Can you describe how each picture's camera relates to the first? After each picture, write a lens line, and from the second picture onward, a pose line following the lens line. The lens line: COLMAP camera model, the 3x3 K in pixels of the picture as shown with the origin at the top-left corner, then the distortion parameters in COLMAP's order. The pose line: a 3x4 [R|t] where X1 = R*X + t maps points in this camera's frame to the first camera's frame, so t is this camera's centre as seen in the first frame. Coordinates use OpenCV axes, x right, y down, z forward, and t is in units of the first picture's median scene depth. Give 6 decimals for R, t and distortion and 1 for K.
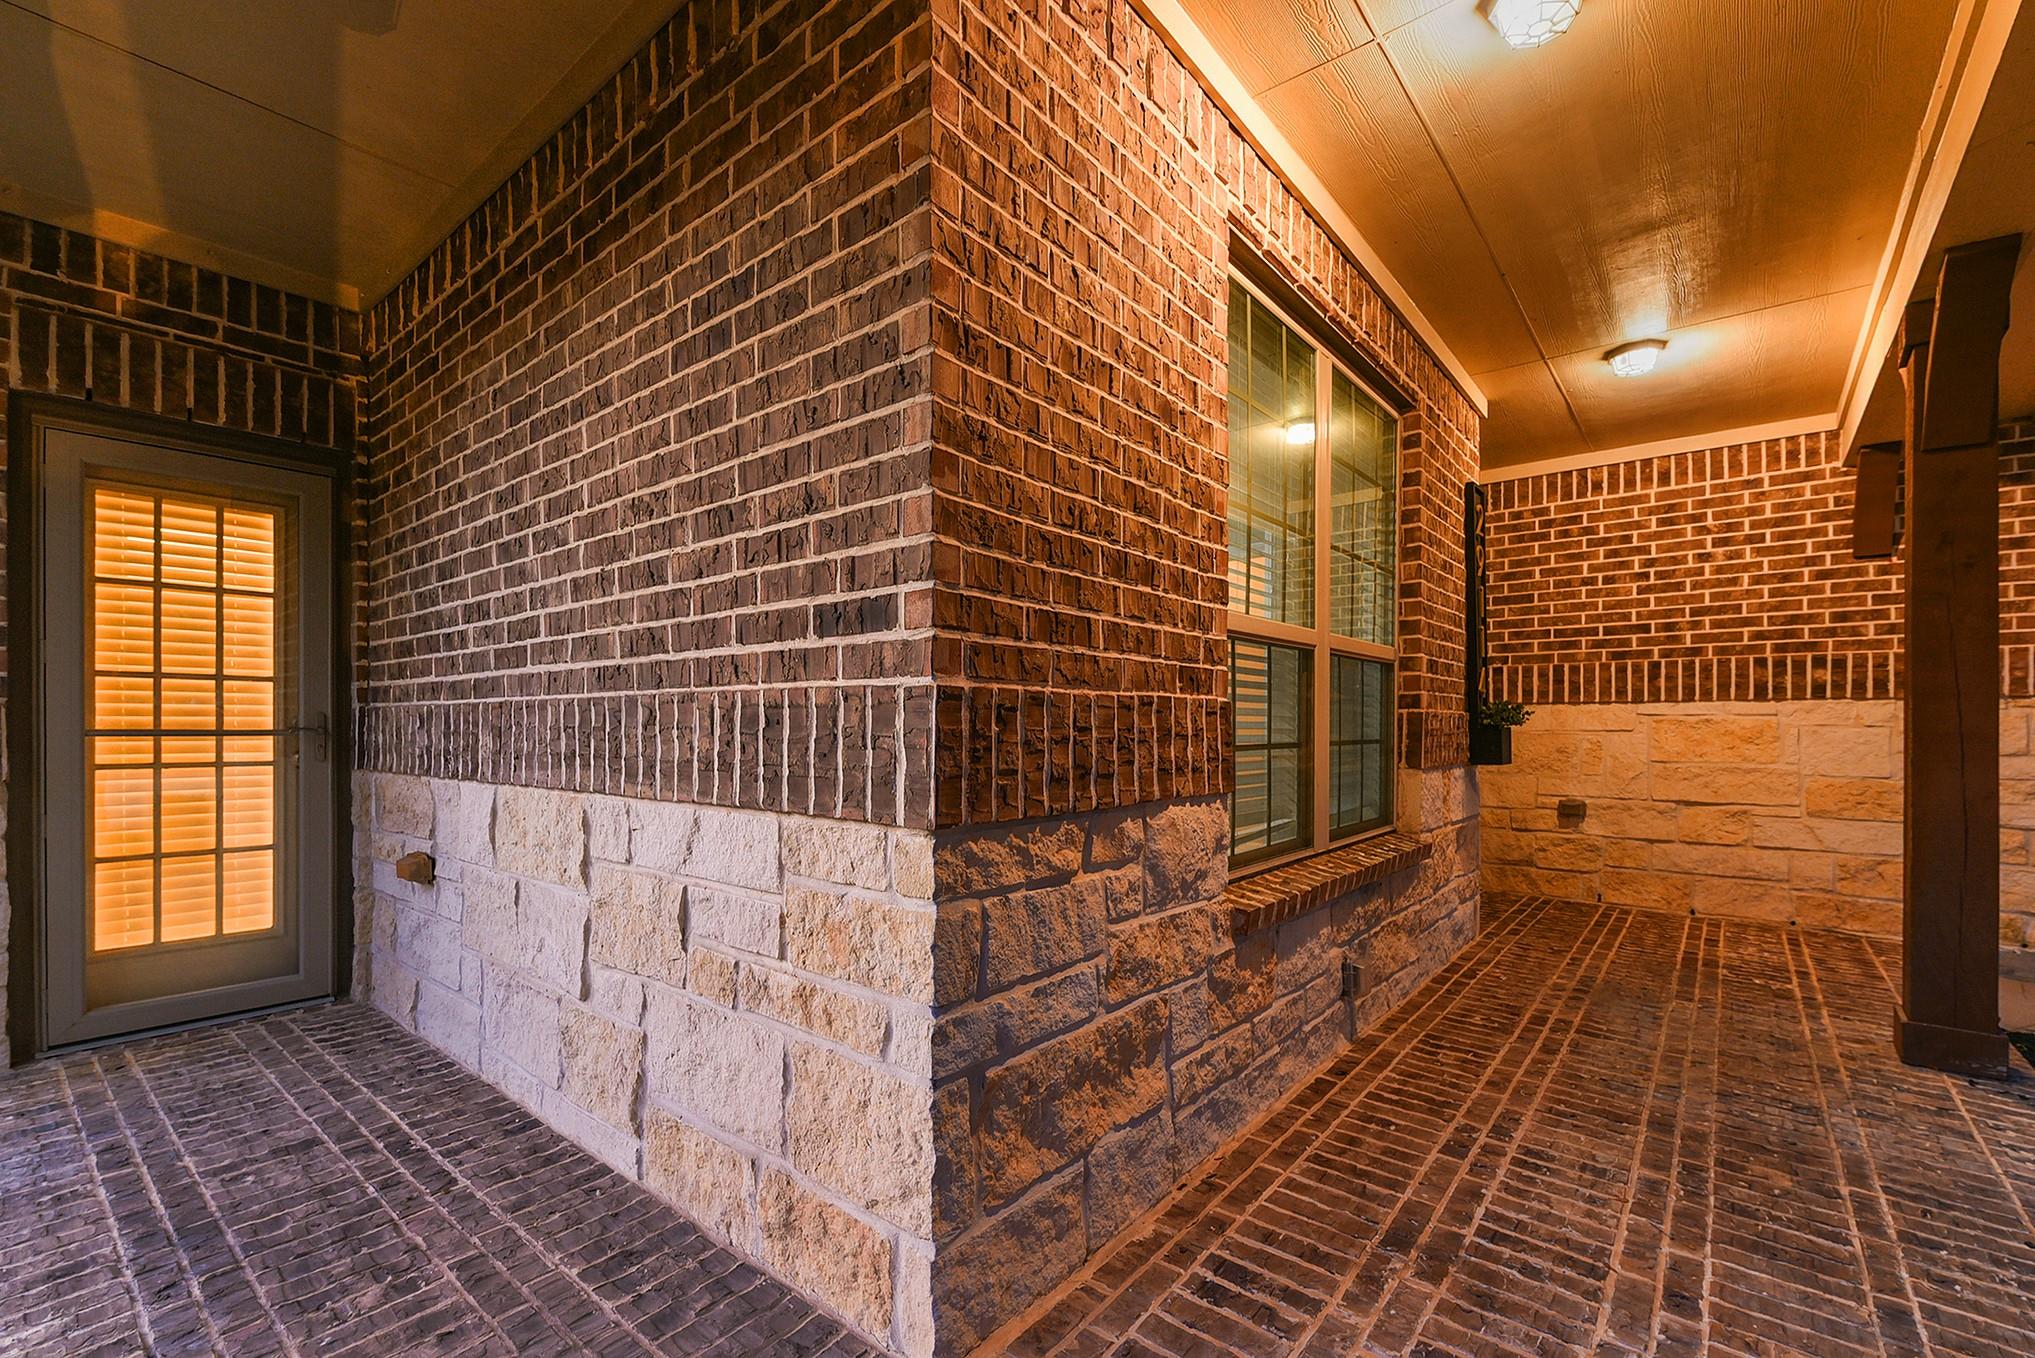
lens RADIAL K [[877.3, 0, 1023.7], [0, 877.3, 716.8], [0, 0, 1]] dist [0.003892, -0.000043]
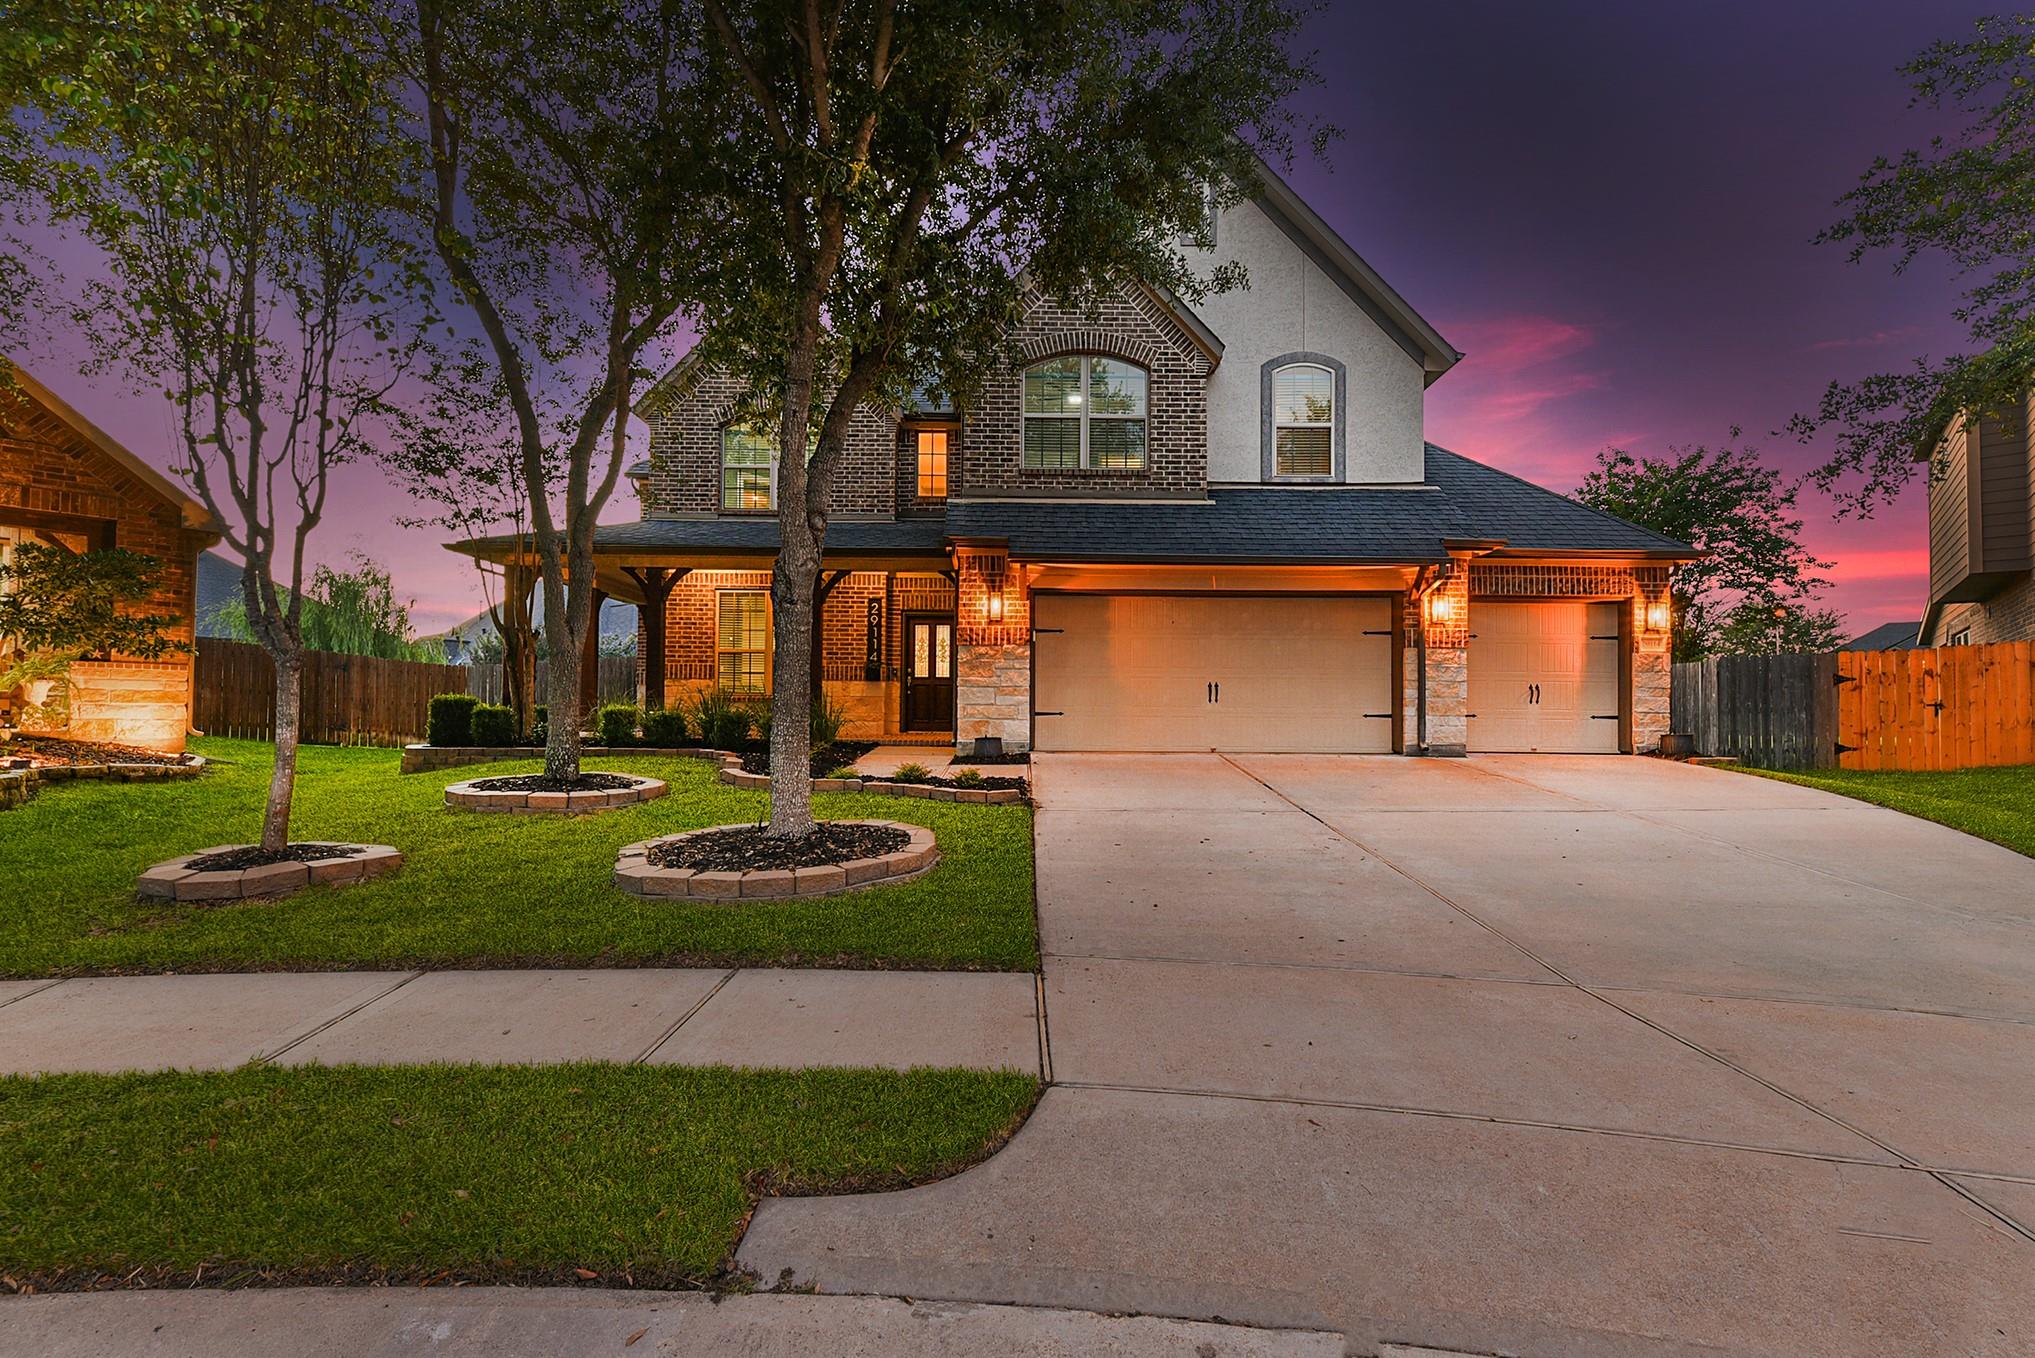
lens RADIAL K [[877.3, 0, 1023.7], [0, 877.3, 716.8], [0, 0, 1]] dist [0.003892, -0.000043]
pose [[0.631910, 0.004902, -0.775026, 7.700339], [-0.001961, 0.999987, 0.004726, 0.385509], [0.775039, -0.001467, 0.631912, -1.482288]]
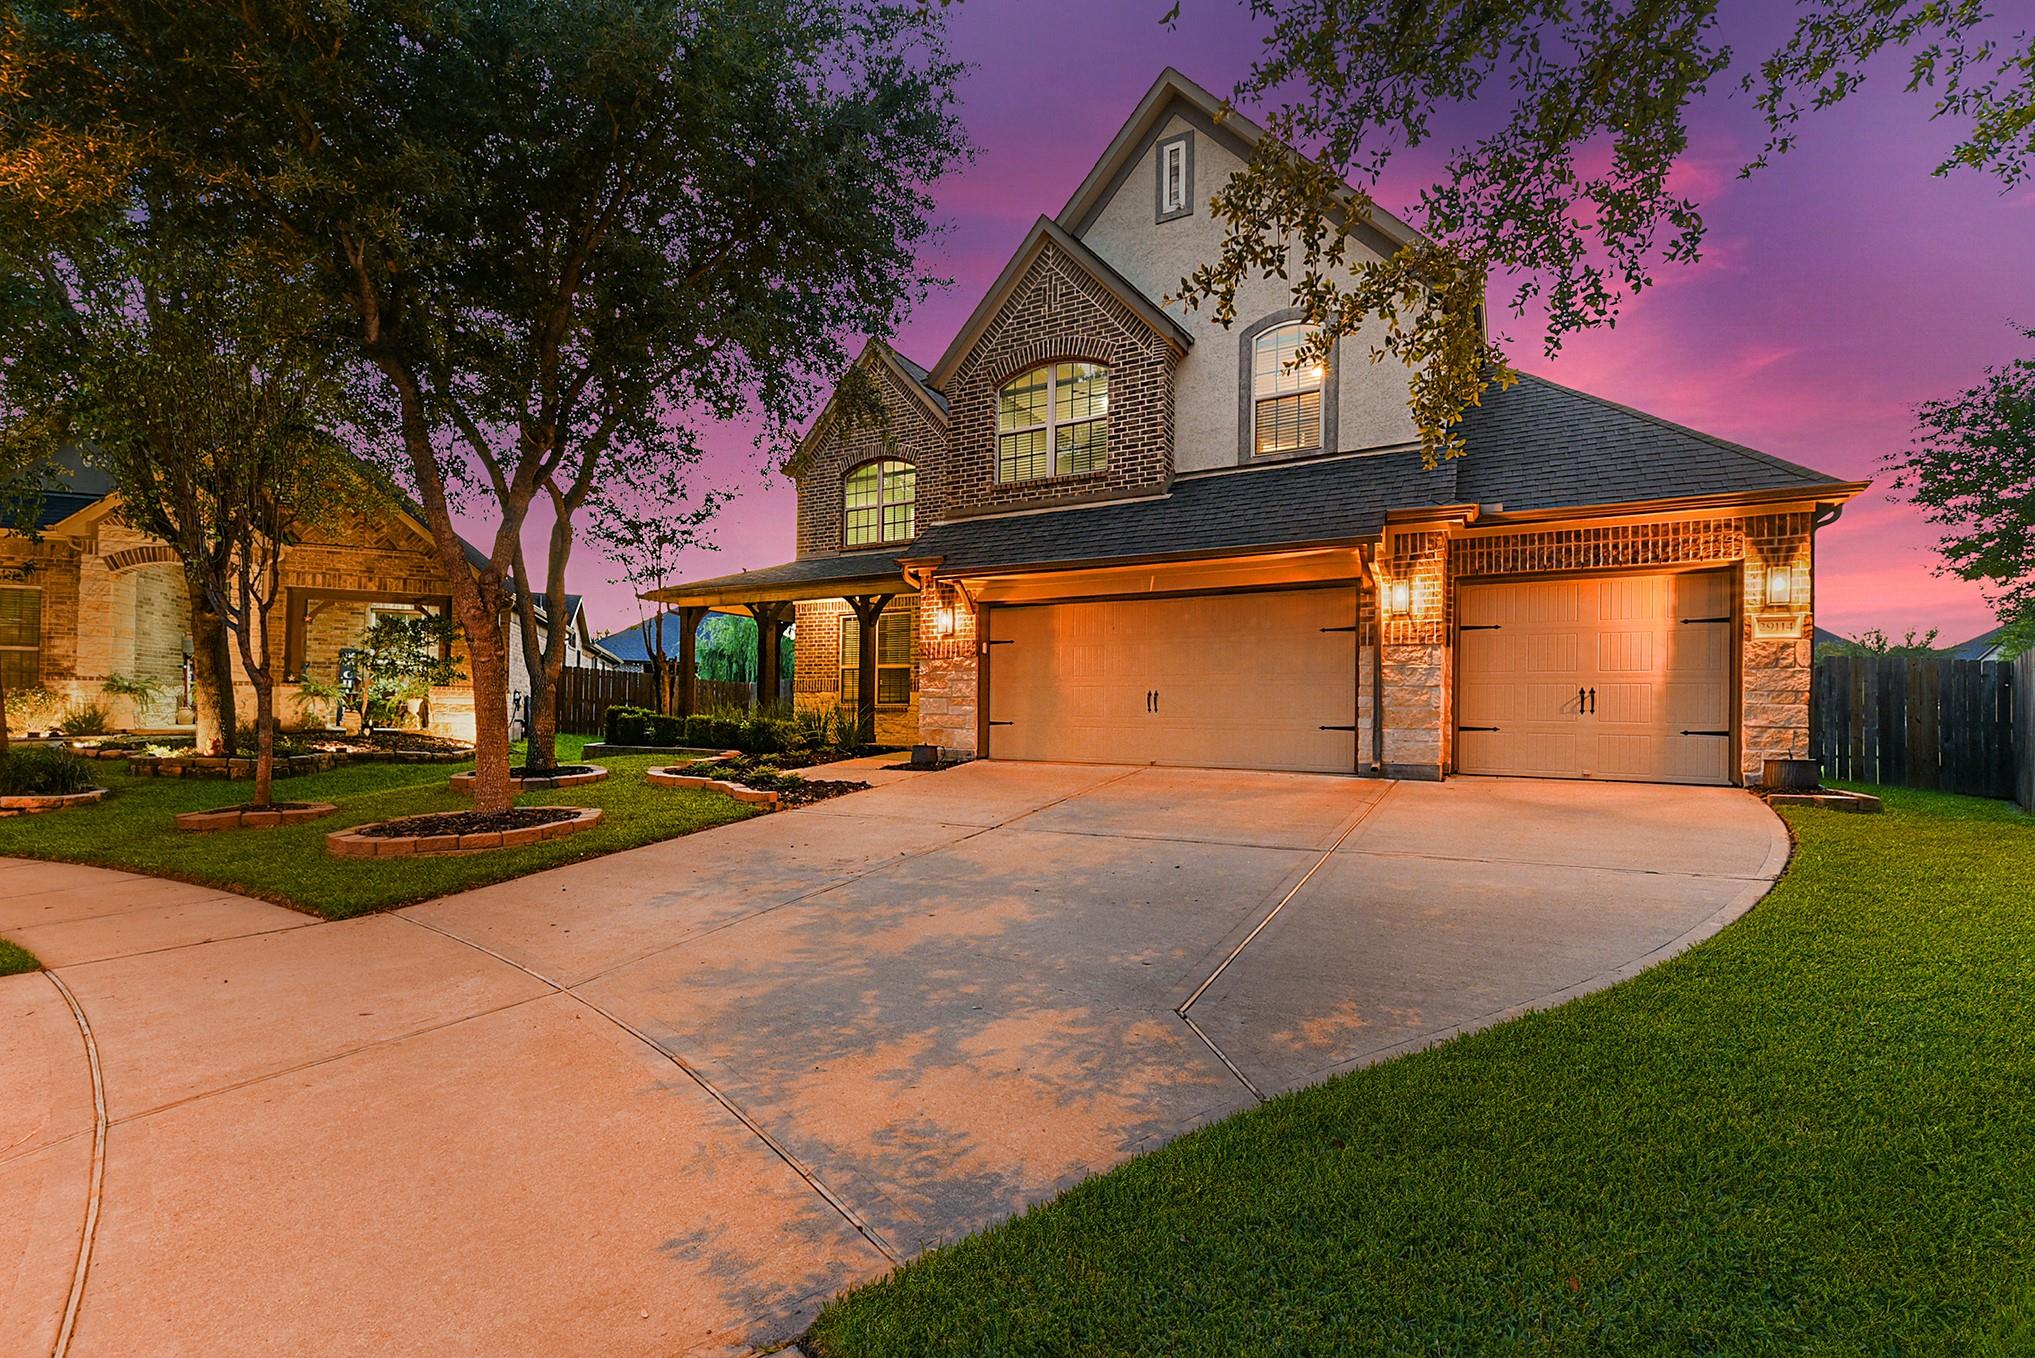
lens RADIAL K [[877.3, 0, 1023.7], [0, 877.3, 716.8], [0, 0, 1]] dist [0.003892, -0.000043]
pose [[0.173617, -0.000285, -0.984813, 9.201732], [-0.006588, 0.999977, -0.001451, 0.356371], [0.984791, 0.006740, 0.173611, 1.504487]]
